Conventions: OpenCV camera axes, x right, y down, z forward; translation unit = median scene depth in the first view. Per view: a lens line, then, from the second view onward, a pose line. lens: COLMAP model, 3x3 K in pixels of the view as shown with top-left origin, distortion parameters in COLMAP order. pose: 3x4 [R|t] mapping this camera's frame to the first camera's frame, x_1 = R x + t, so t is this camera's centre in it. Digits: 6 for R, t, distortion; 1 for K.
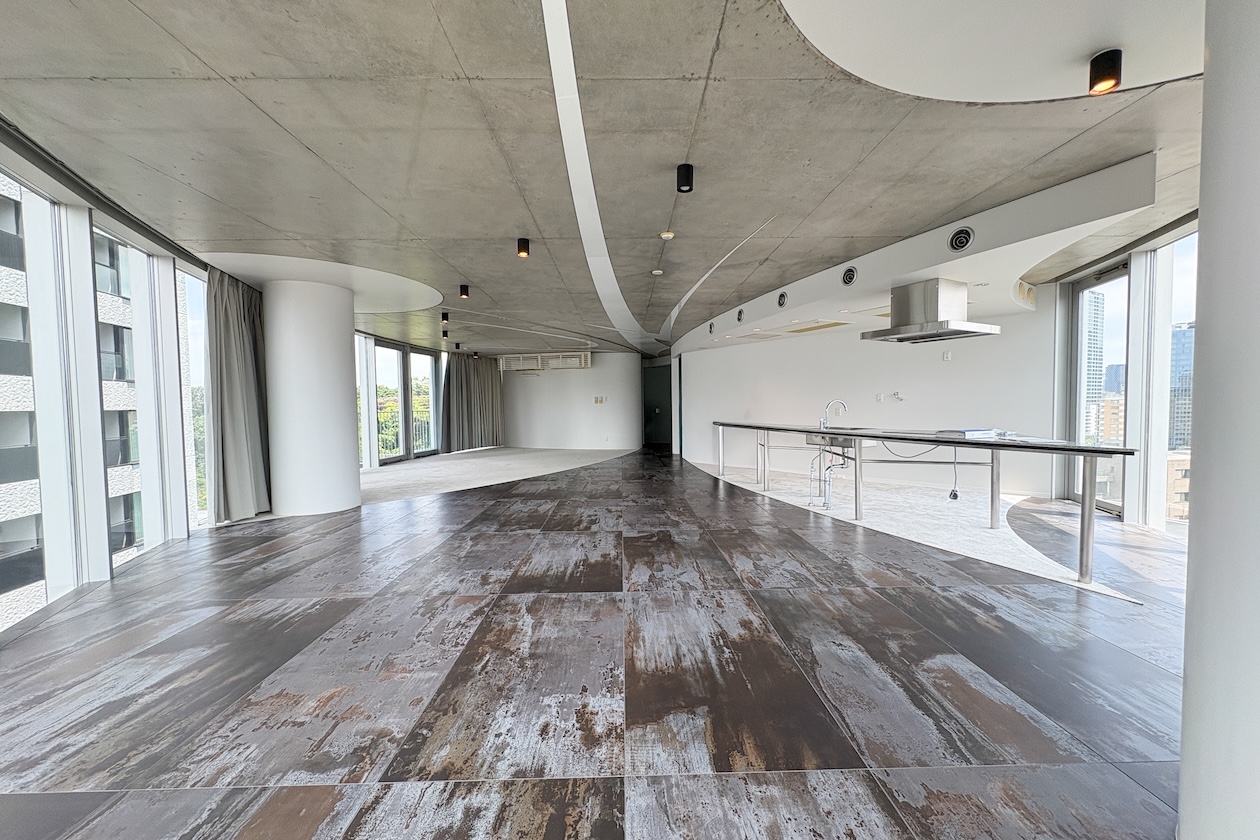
lens RADIAL K [[495.0, 0, 633.3], [0, 495.0, 418.8], [0, 0, 1]] dist [0.000166, -0.000051]
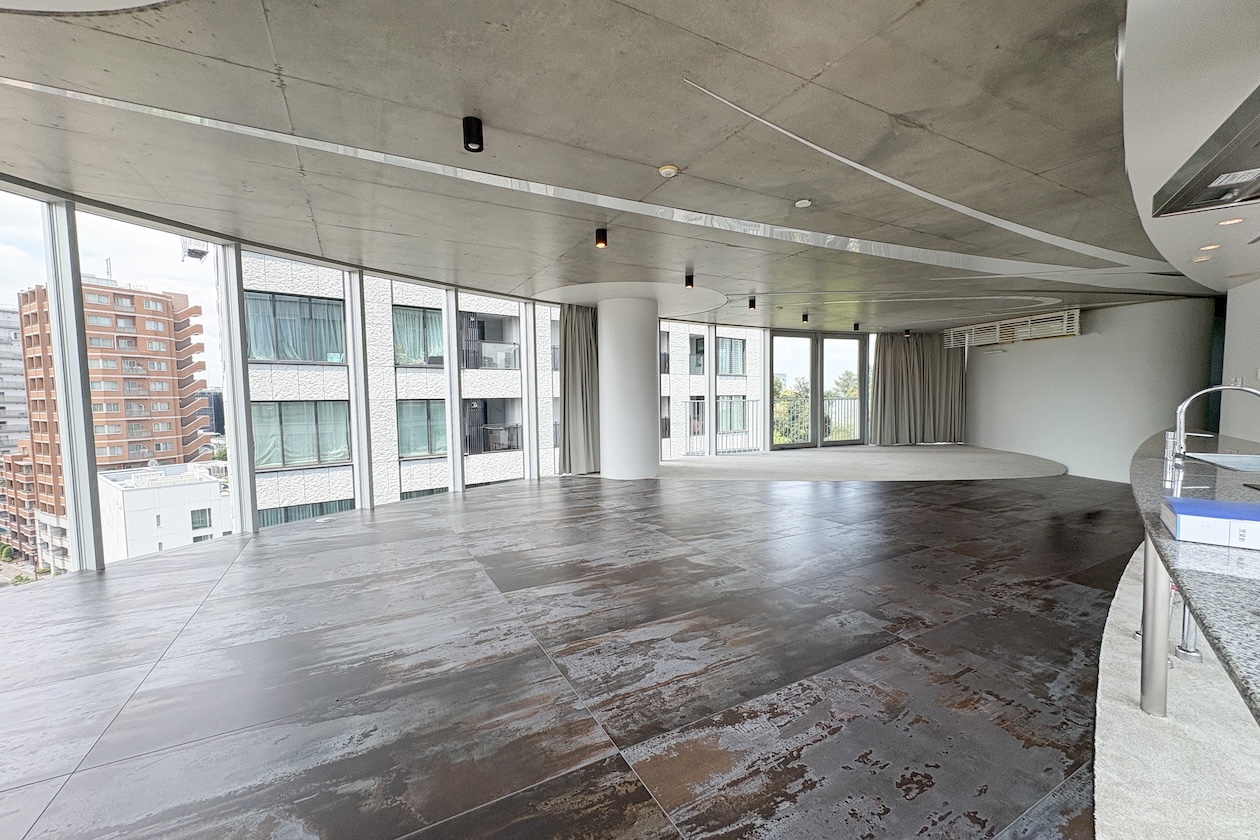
lens RADIAL K [[495.0, 0, 635.6], [0, 495.0, 426.8], [0, 0, 1]] dist [0.000166, -0.000051]
pose [[0.471802, 0.058440, -0.879765, 0.855964], [-0.017303, 0.998223, 0.057029, -0.032725], [0.881535, -0.011684, 0.471975, 0.708538]]
